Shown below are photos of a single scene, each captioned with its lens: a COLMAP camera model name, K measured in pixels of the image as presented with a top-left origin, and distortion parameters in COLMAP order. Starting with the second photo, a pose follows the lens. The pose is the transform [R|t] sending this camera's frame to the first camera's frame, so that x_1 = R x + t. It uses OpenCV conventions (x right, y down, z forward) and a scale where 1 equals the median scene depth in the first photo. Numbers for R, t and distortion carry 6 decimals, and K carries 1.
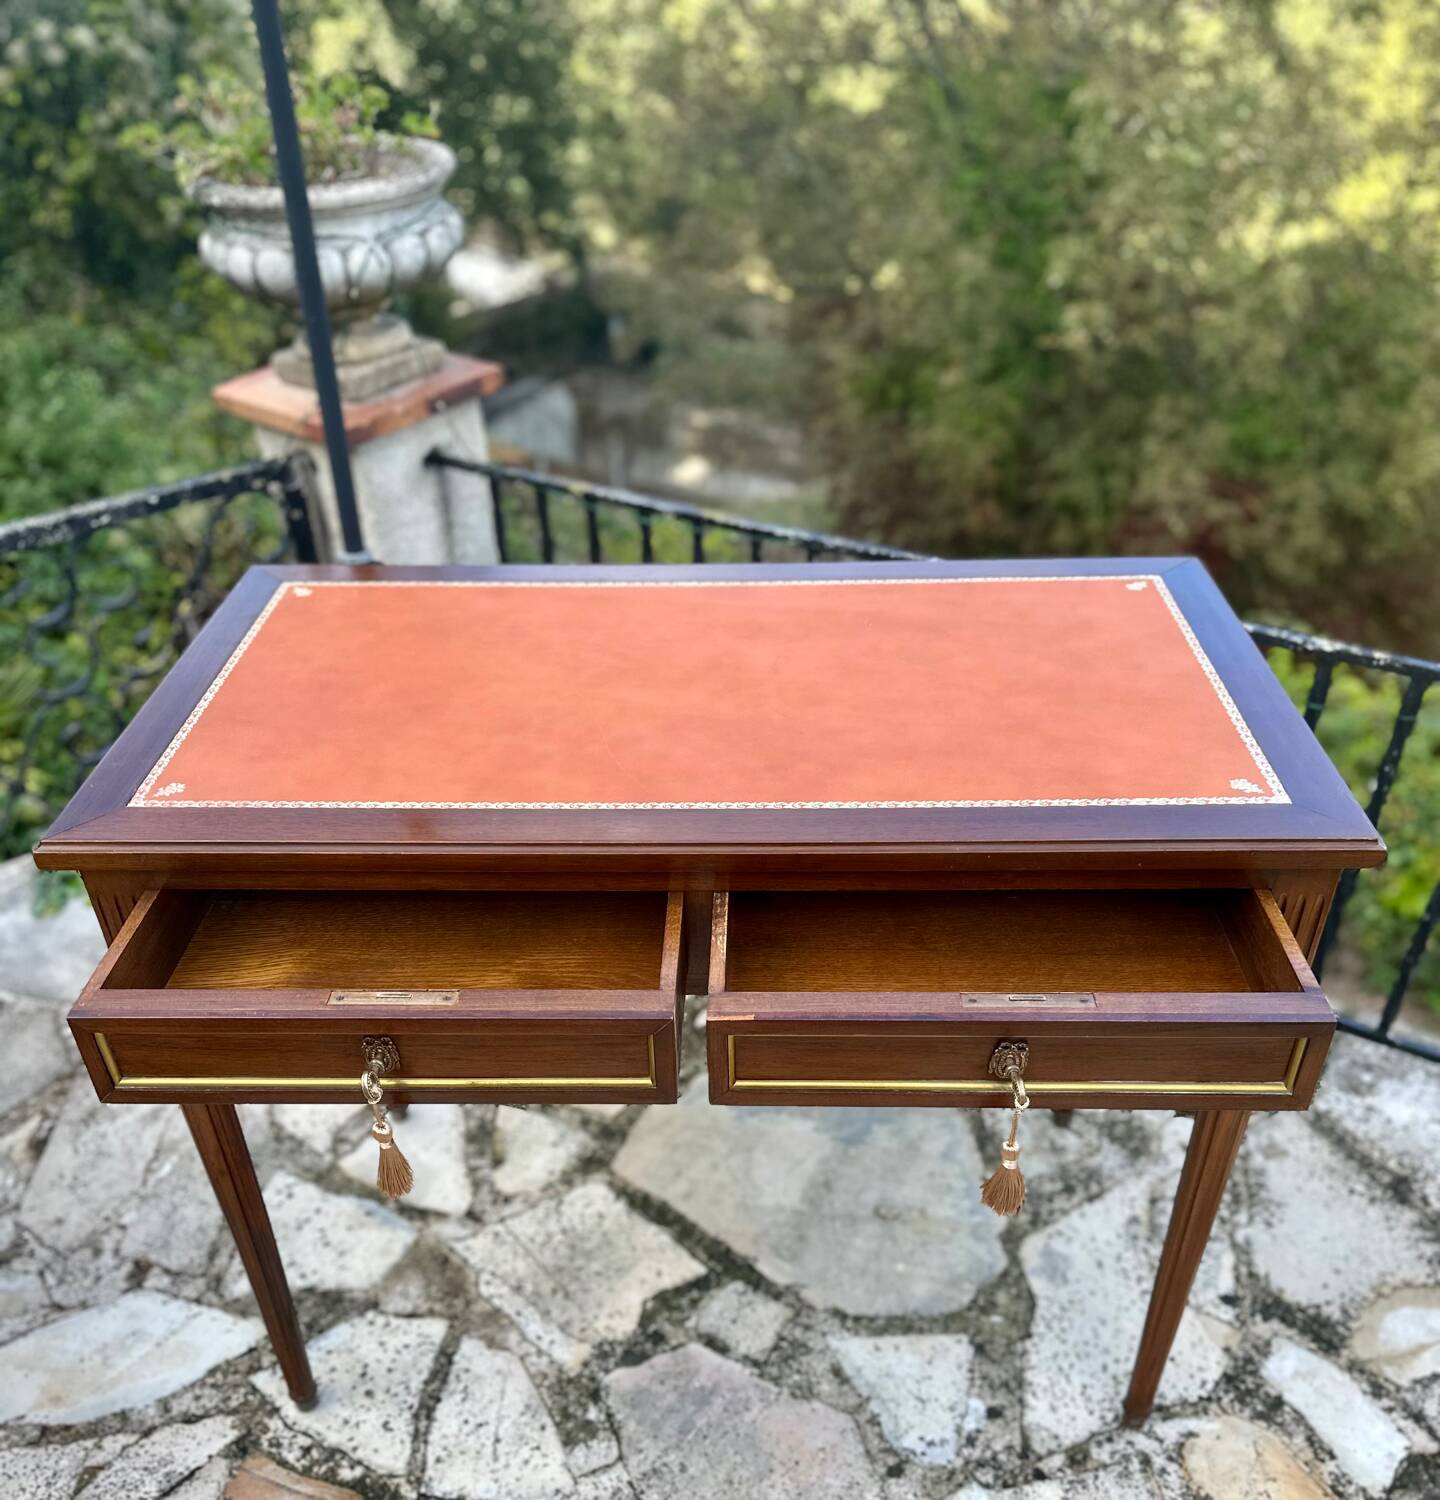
lens RADIAL K [[1292.5, 0, 713.3], [0, 1292.5, 925.6], [0, 0, 1]] dist [0.072449, -0.109464]
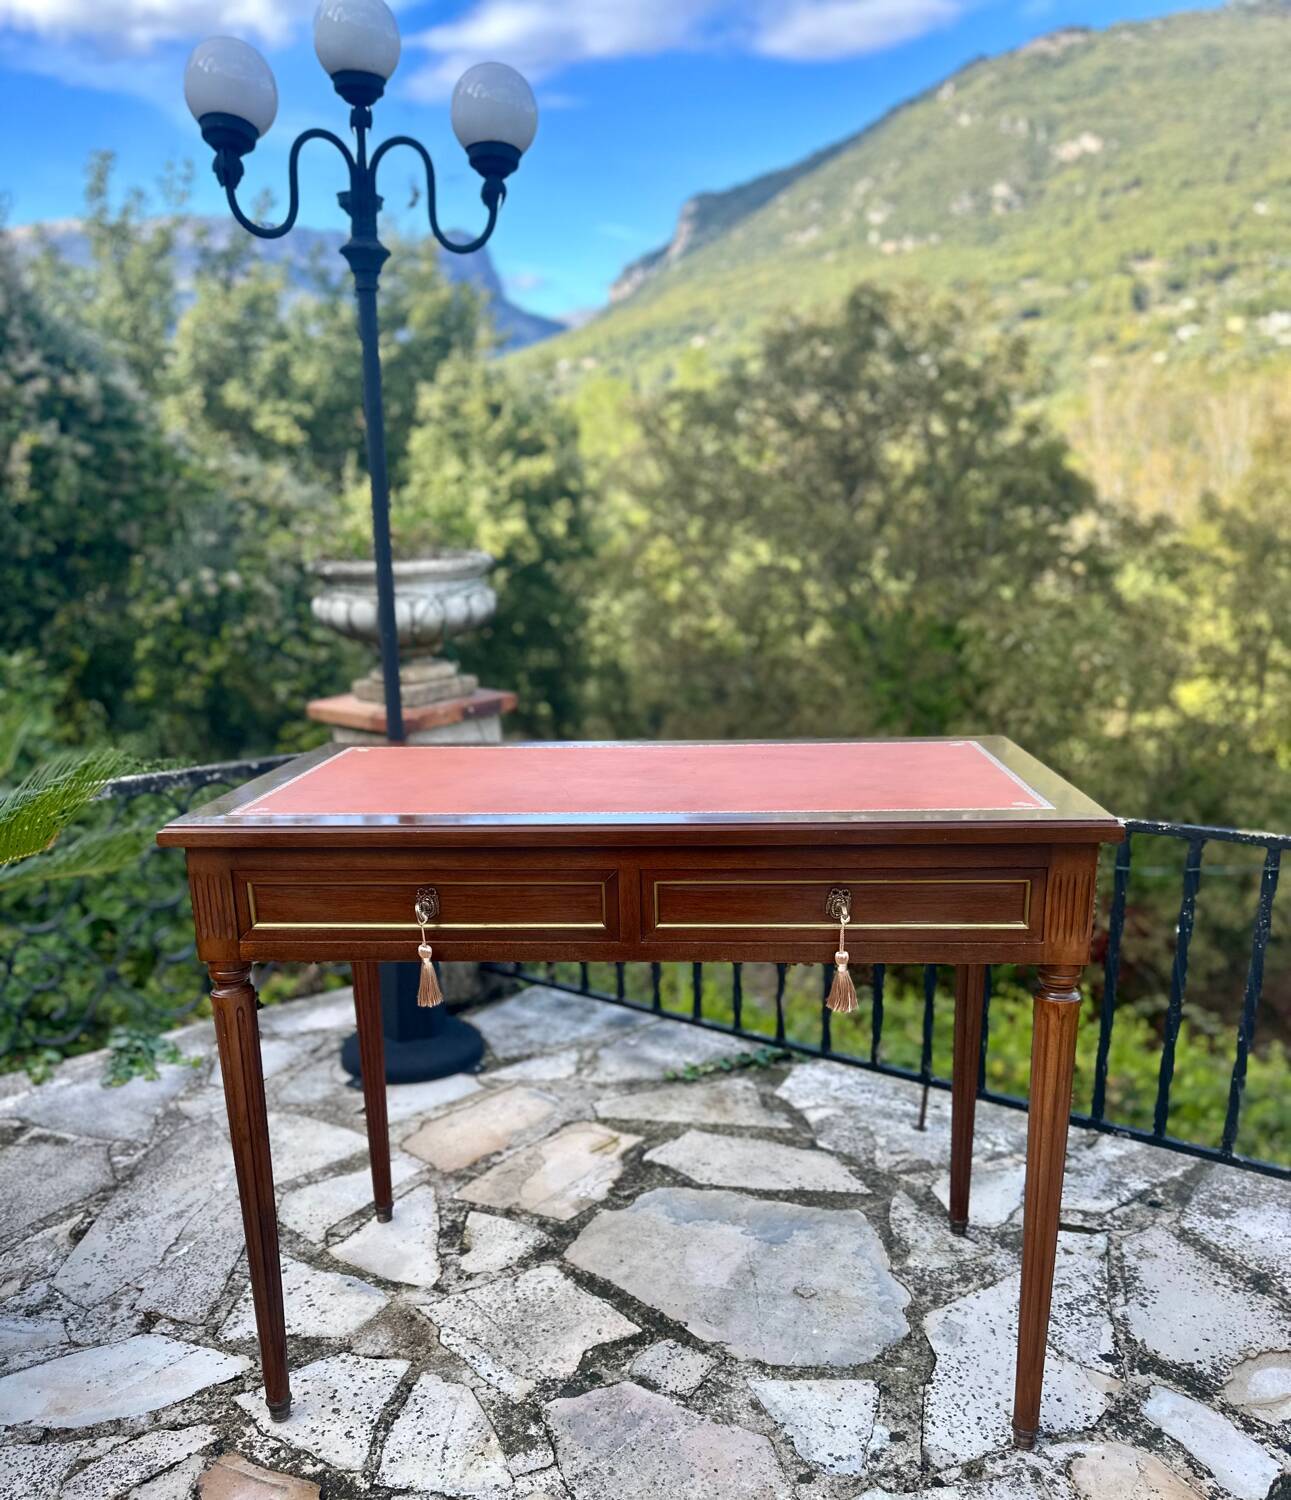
lens RADIAL K [[1178.4, 0, 647.0], [0, 1178.4, 861.1], [0, 0, 1]] dist [0.007037, -0.014507]
pose [[0.999164, 0.010423, -0.039528, 0.038339], [-0.024971, 0.921195, -0.388298, 0.311372], [0.032366, 0.388961, 0.920686, -0.106390]]
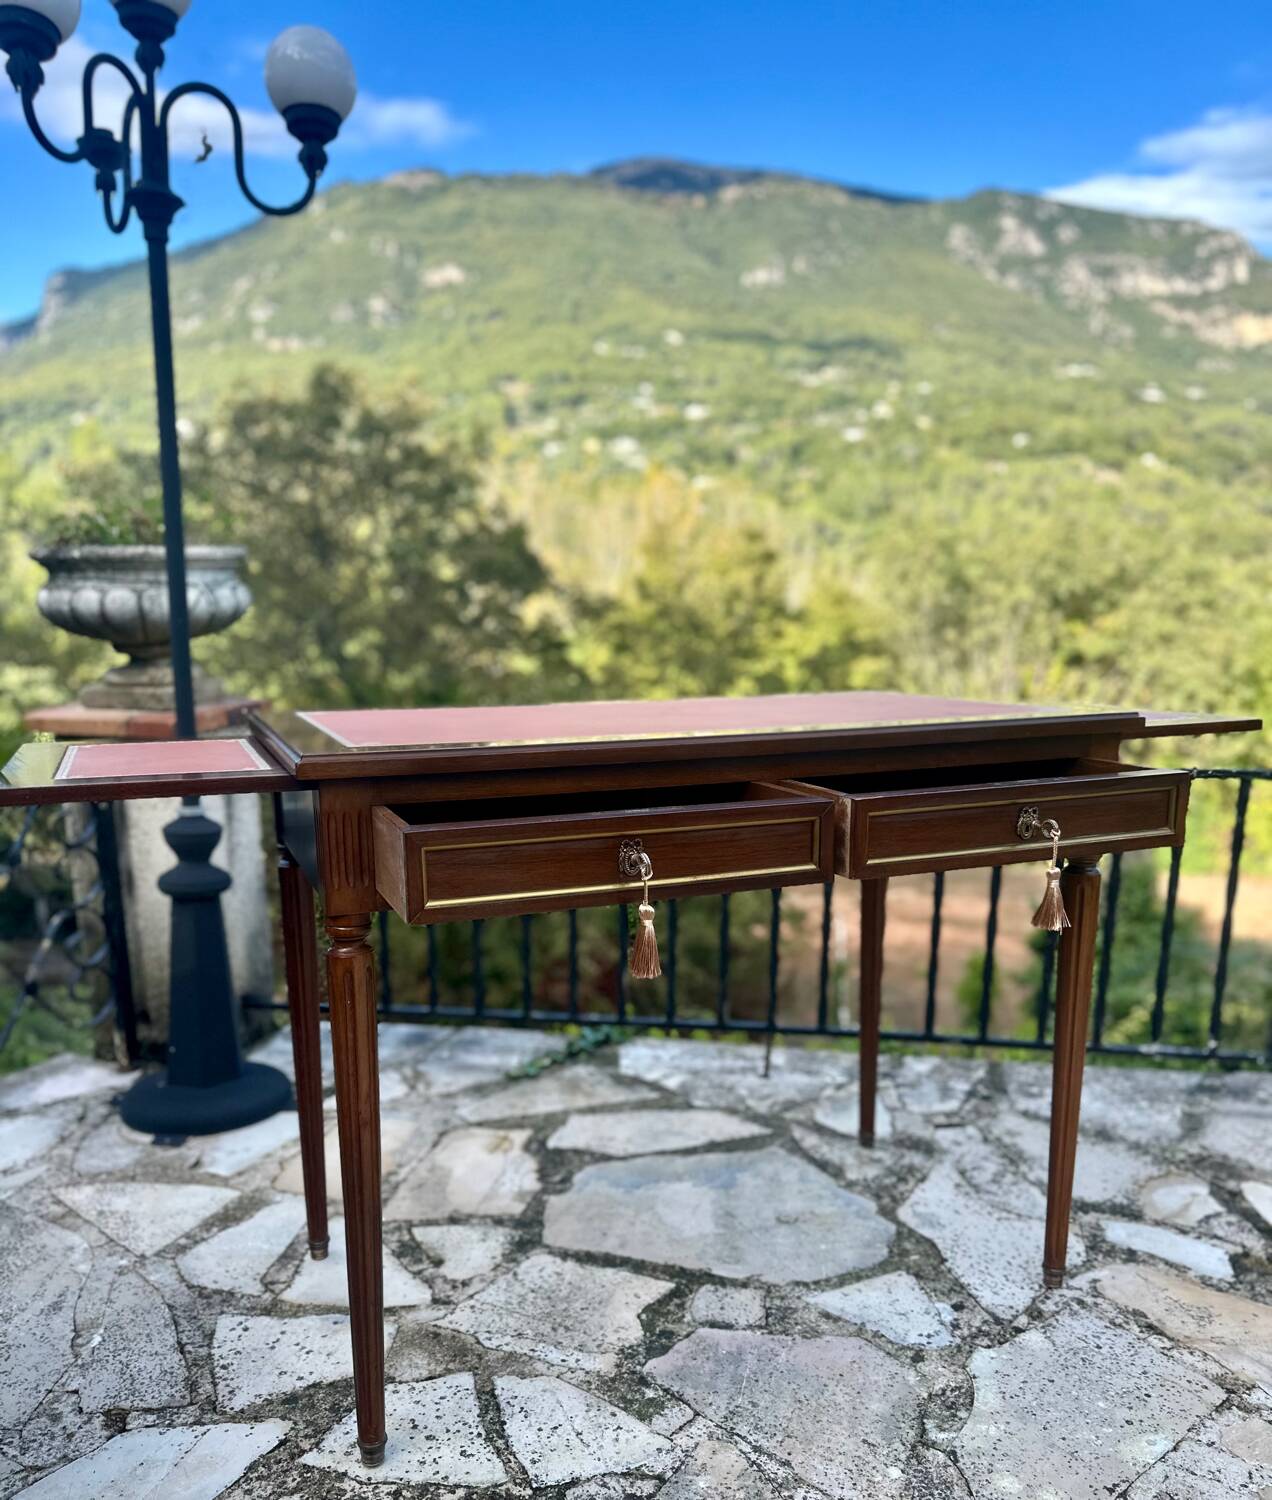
lens RADIAL K [[1181.8, 0, 593.6], [0, 1181.8, 855.3], [0, 0, 1]] dist [0.011670, -0.021683]
pose [[0.919322, -0.063688, 0.388317, -0.469355], [0.235322, 0.879897, -0.412802, 0.370842], [-0.315388, 0.470878, 0.823896, 0.027335]]
